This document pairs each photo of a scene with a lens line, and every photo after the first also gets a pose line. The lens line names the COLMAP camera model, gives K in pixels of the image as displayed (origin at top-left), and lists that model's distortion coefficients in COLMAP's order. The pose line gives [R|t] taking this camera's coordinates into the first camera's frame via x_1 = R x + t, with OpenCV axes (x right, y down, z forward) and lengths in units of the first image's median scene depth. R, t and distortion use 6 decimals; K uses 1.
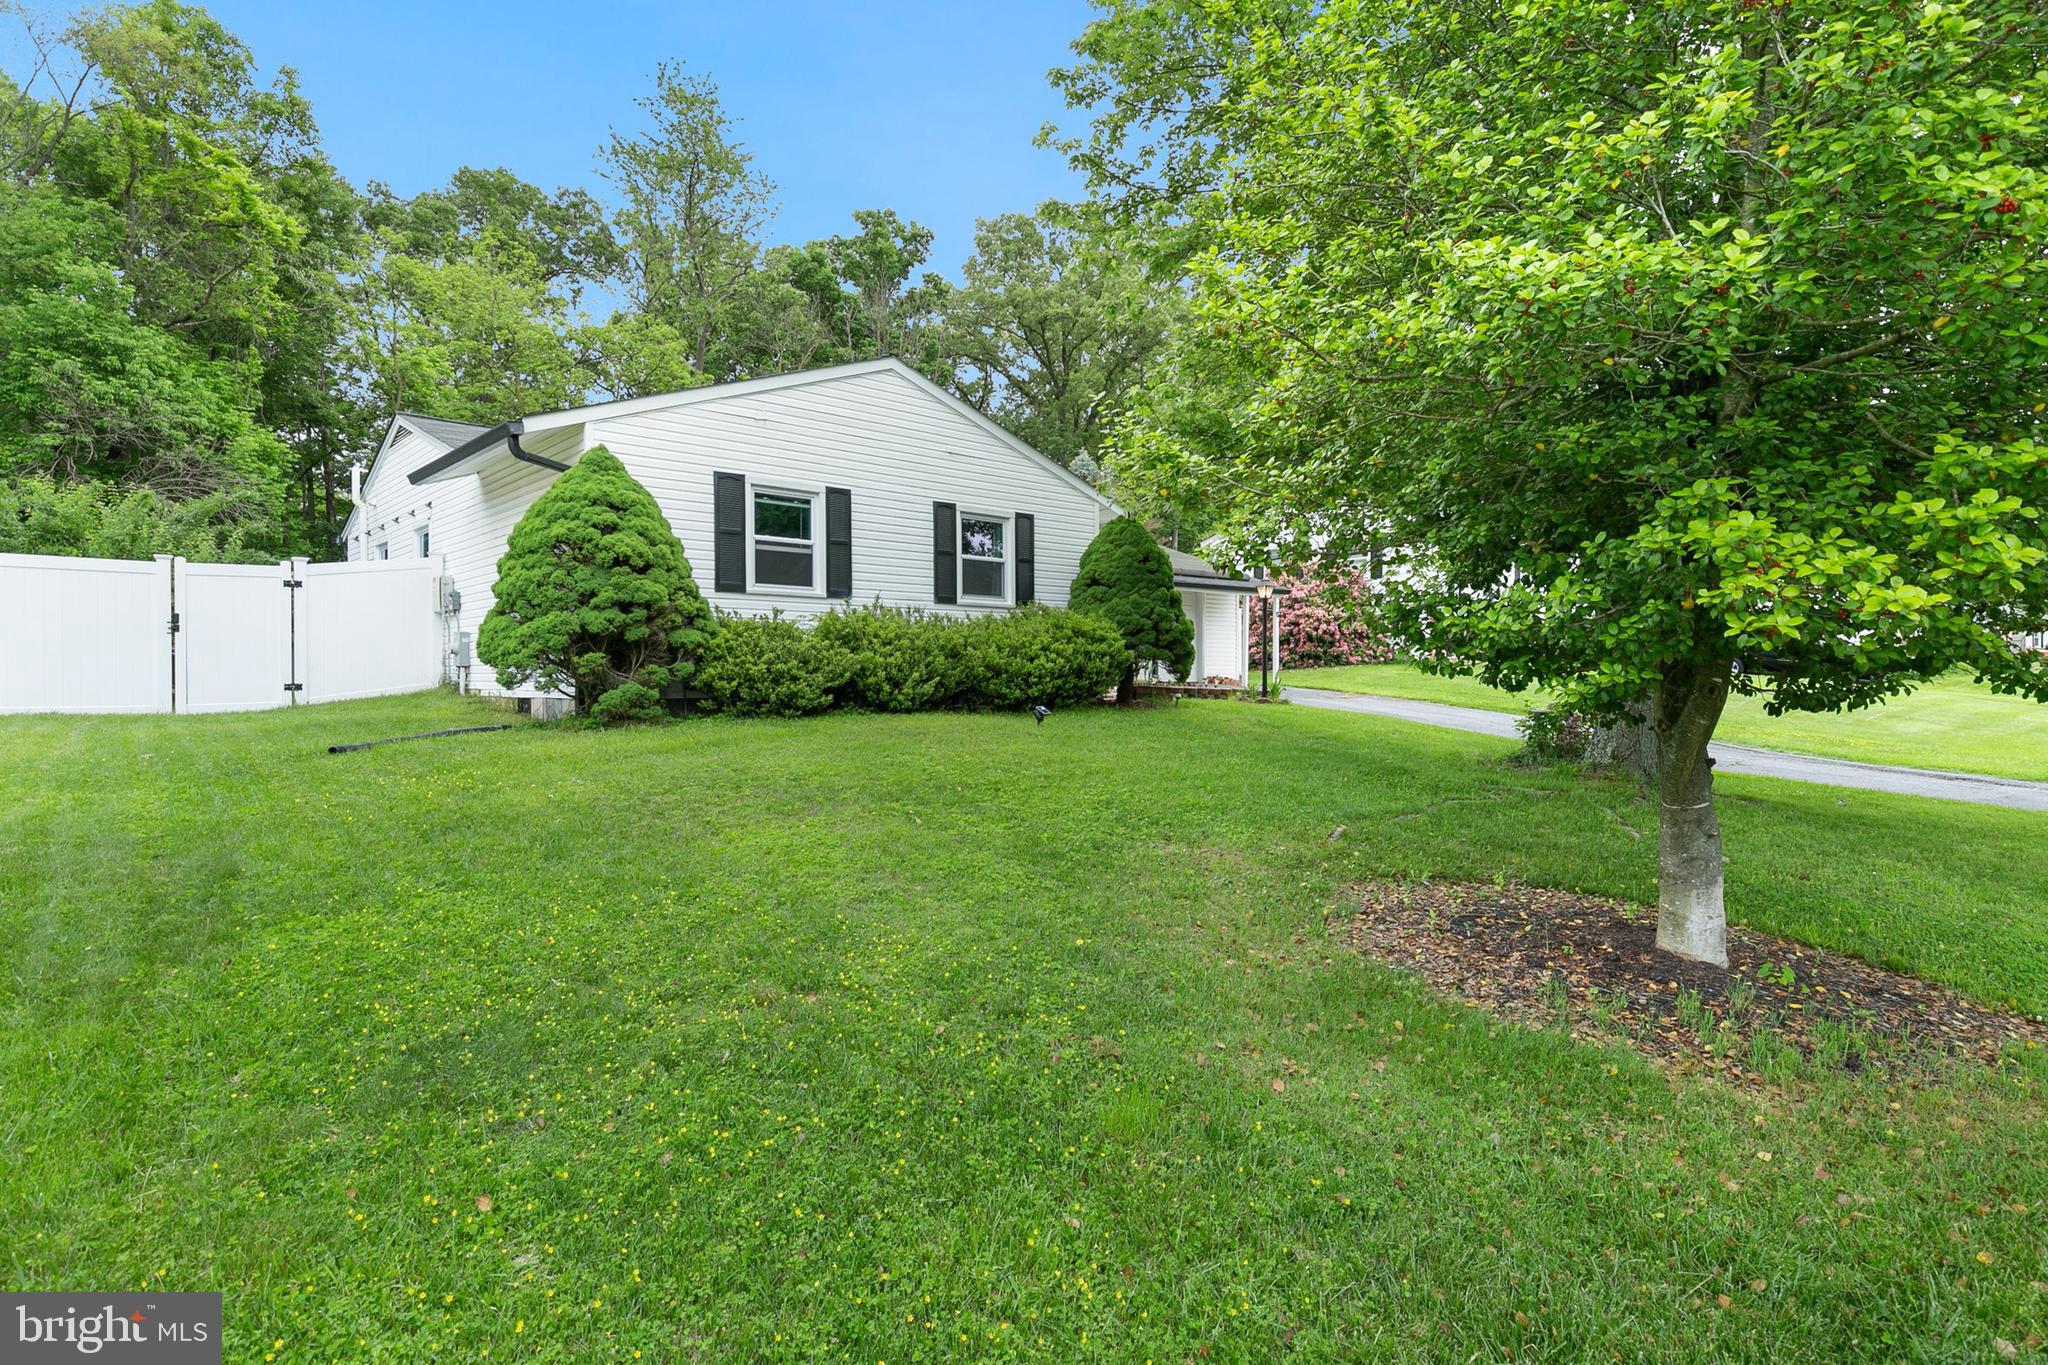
lens RADIAL K [[1043.0, 0, 1024.0], [0, 1043.0, 682.5], [0, 0, 1]] dist [-0.000811, 0.000067]
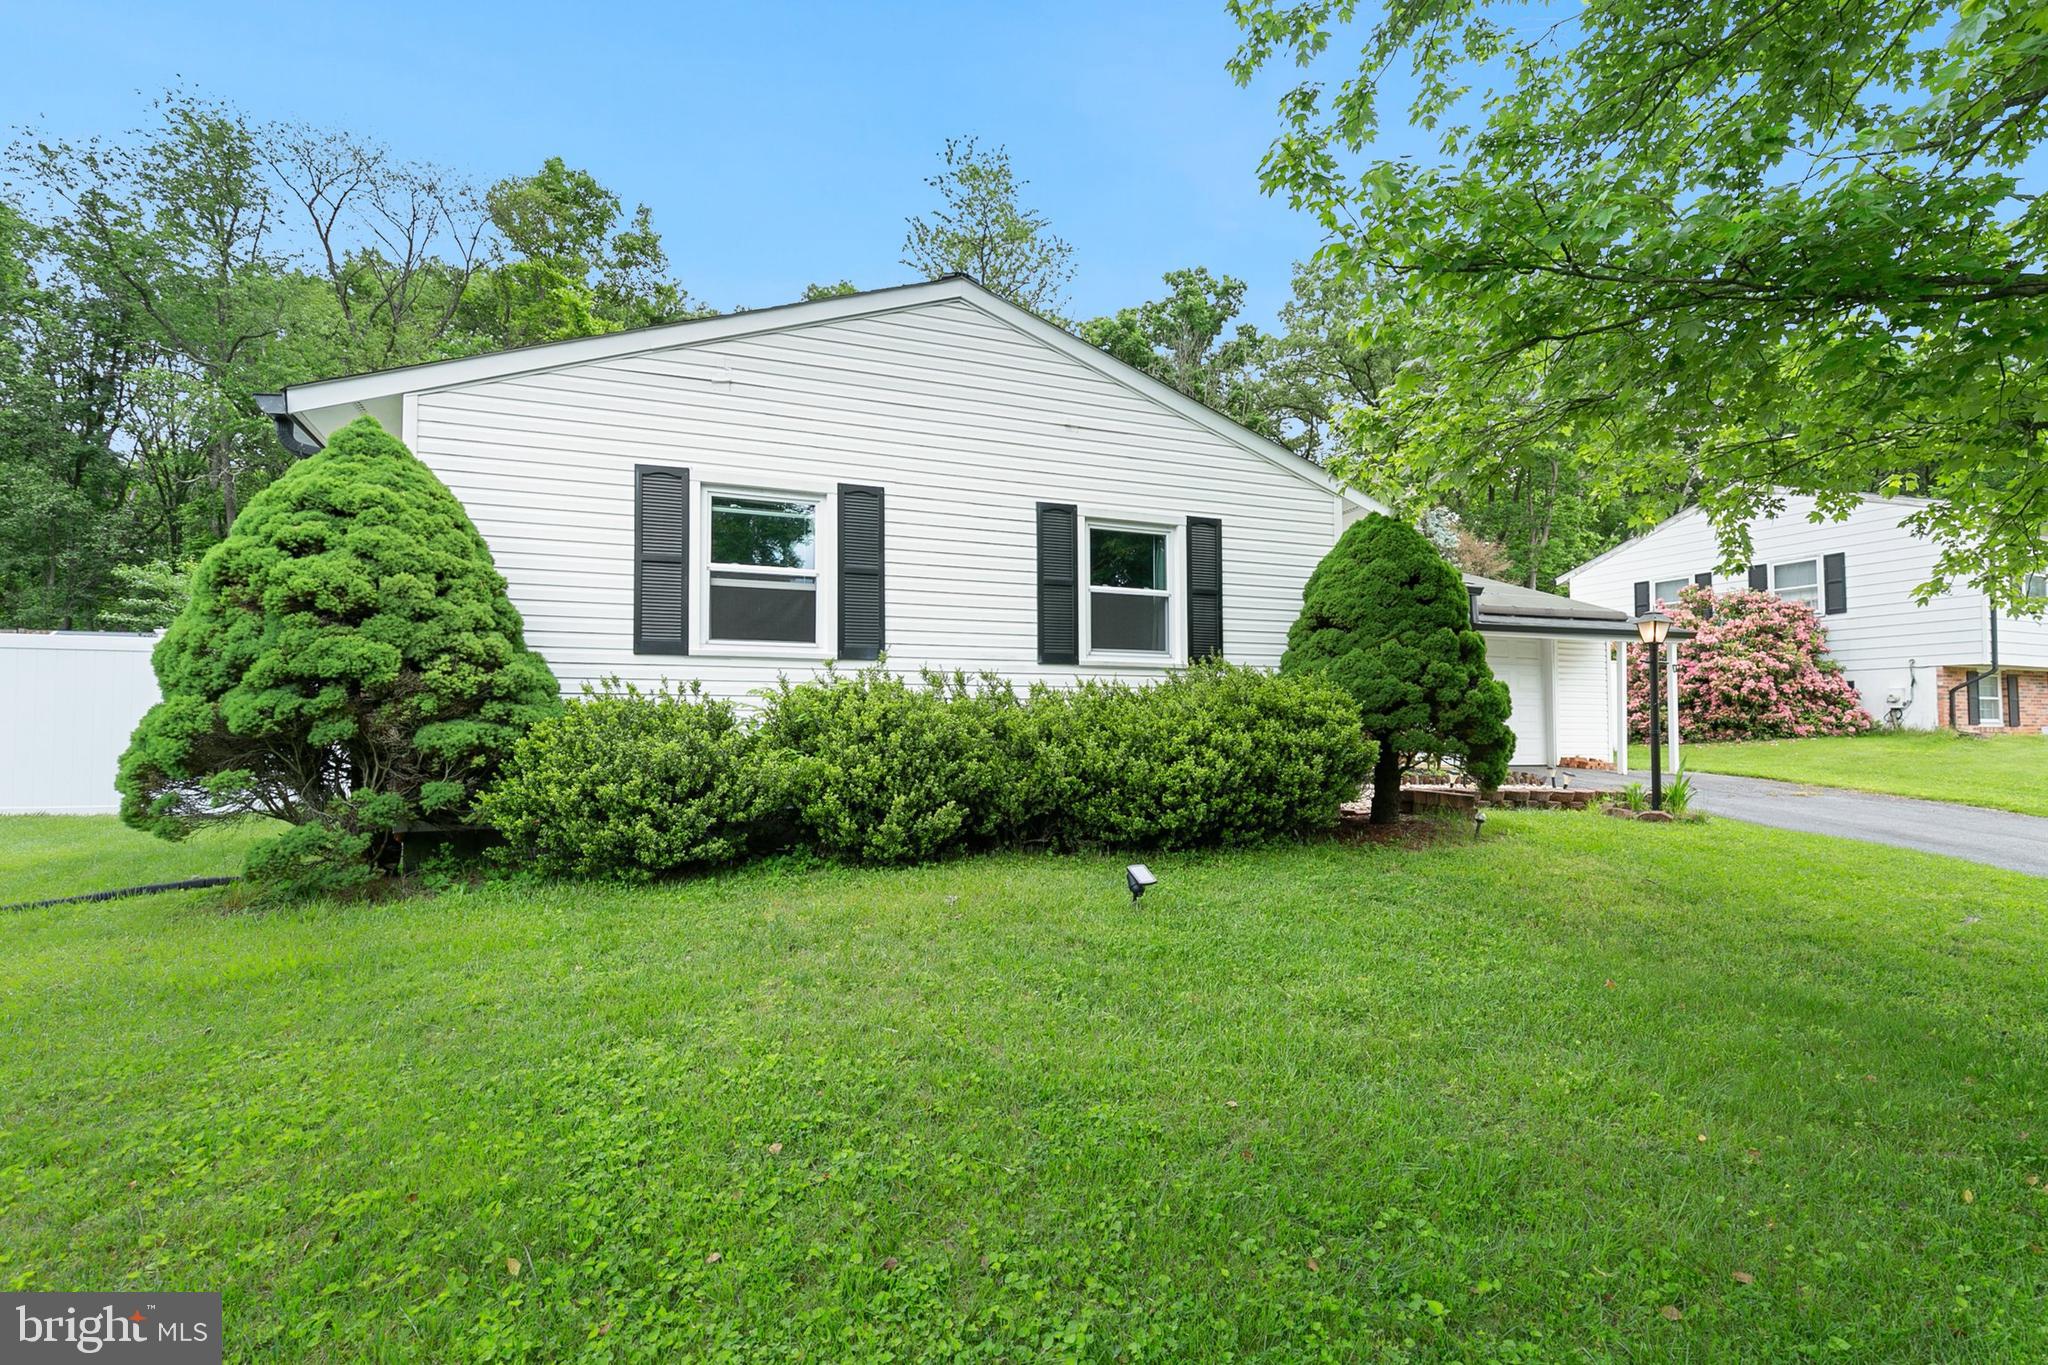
lens RADIAL K [[975.0, 0, 1017.9], [0, 975.0, 697.1], [0, 0, 1]] dist [-0.002628, -0.001197]
pose [[0.938863, -0.011975, -0.344082, 0.092821], [-0.002955, 0.999078, -0.042833, -0.028280], [0.344278, 0.041231, 0.937962, 0.404968]]
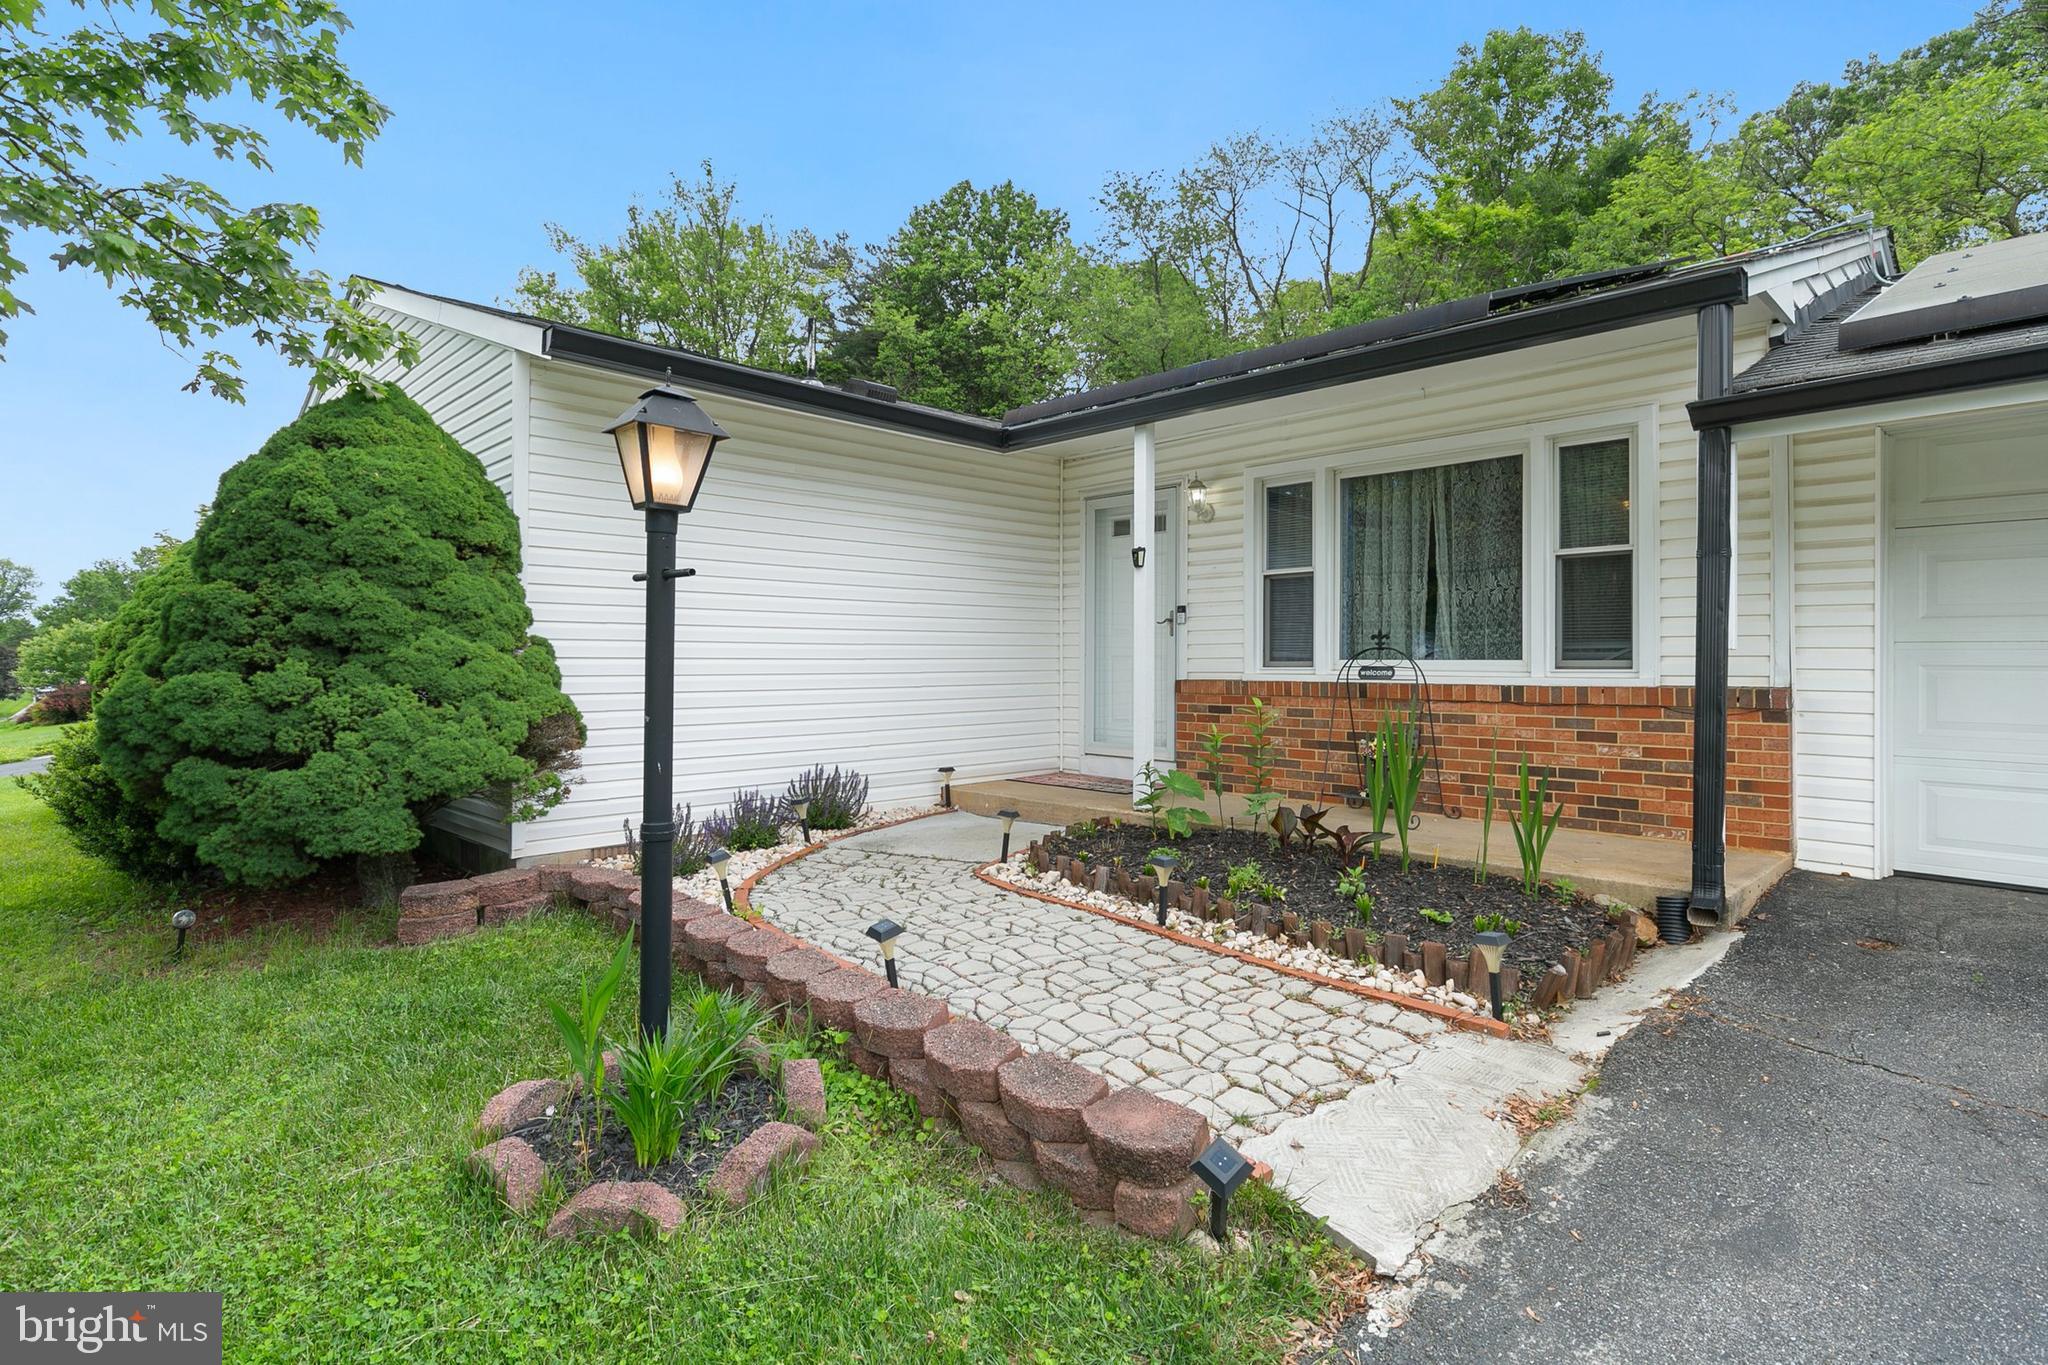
lens RADIAL K [[1028.5, 0, 1026.2], [0, 1028.5, 670.8], [0, 0, 1]] dist [-0.005280, -0.000195]
pose [[0.031917, 0.004164, -0.999482, 0.456289], [-0.009326, 0.999949, 0.003868, -0.064198], [0.999447, 0.009197, 0.031954, 1.212697]]
